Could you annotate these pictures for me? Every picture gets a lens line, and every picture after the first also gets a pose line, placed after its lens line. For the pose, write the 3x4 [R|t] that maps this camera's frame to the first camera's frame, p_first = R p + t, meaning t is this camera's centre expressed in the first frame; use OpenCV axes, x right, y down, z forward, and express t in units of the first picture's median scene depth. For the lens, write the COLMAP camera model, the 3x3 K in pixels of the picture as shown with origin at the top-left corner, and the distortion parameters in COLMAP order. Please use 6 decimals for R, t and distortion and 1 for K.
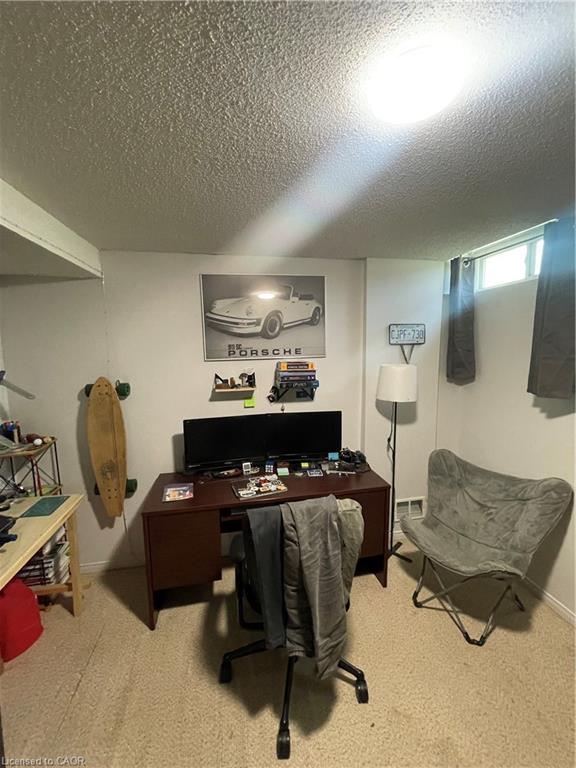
lens RADIAL K [[313.3, 0, 287.6], [0, 313.3, 383.3], [0, 0, 1]] dist [-0.002147, 0.000075]
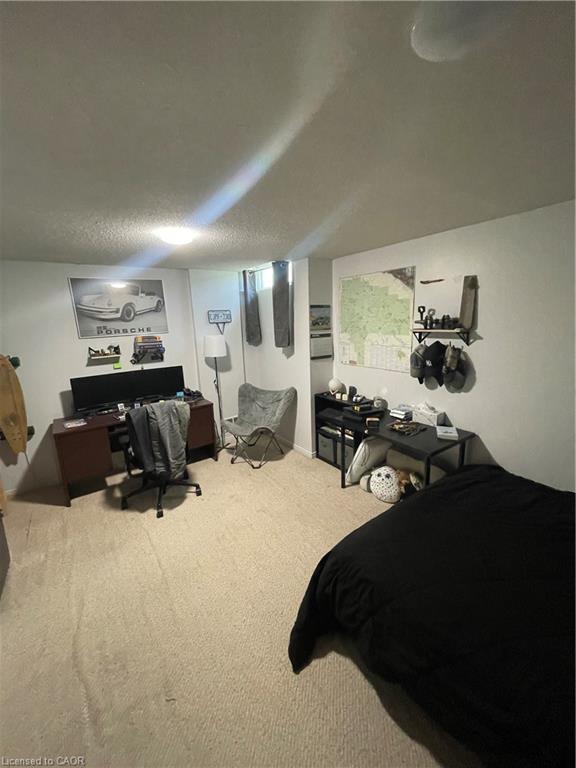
lens RADIAL K [[313.3, 0, 286.4], [0, 313.3, 384.7], [0, 0, 1]] dist [-0.002147, 0.000075]
pose [[0.912419, -0.105853, 0.395331, 0.013681], [0.074705, 0.992820, 0.093418, 0.077821], [-0.402381, -0.055703, 0.913776, -0.724628]]
